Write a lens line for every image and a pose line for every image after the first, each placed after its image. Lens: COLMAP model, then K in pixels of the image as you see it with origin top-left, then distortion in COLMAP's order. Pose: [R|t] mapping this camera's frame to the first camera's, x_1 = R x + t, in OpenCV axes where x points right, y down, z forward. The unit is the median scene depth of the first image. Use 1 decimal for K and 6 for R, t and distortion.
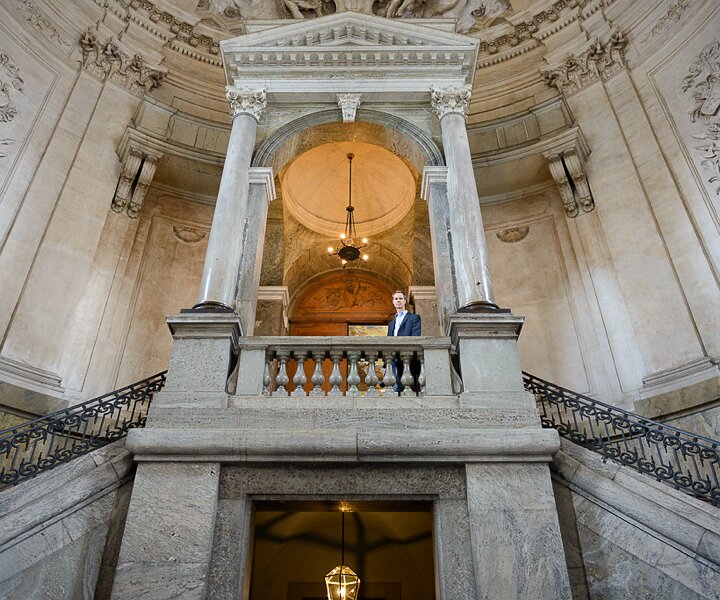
lens RADIAL K [[649.0, 0, 360.0], [0, 649.0, 300.0], [0, 0, 1]] dist [-0.035409, -0.008875]
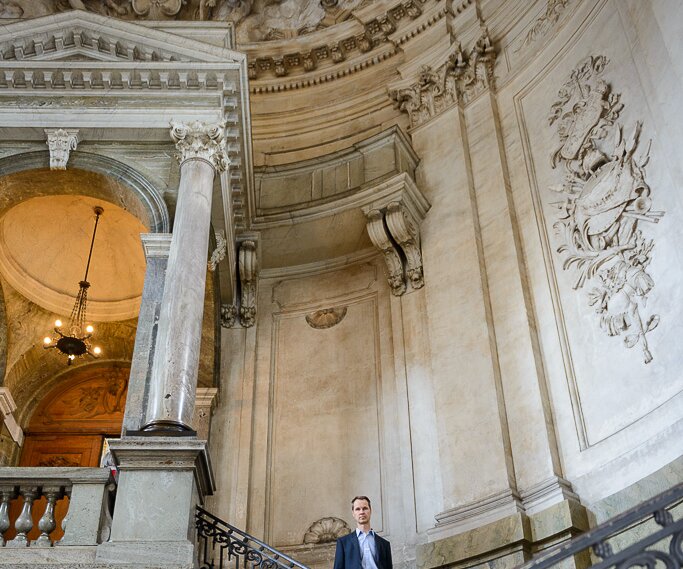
lens RADIAL K [[892.0, 0, 342.5], [0, 892.0, 430.5], [0, 0, 1]] dist [-0.001804, 0.002355]
pose [[0.999541, 0.003294, 0.030120, 0.255105], [-0.004944, 0.998480, 0.054892, -0.031230], [-0.029893, -0.055015, 0.998038, -0.040434]]
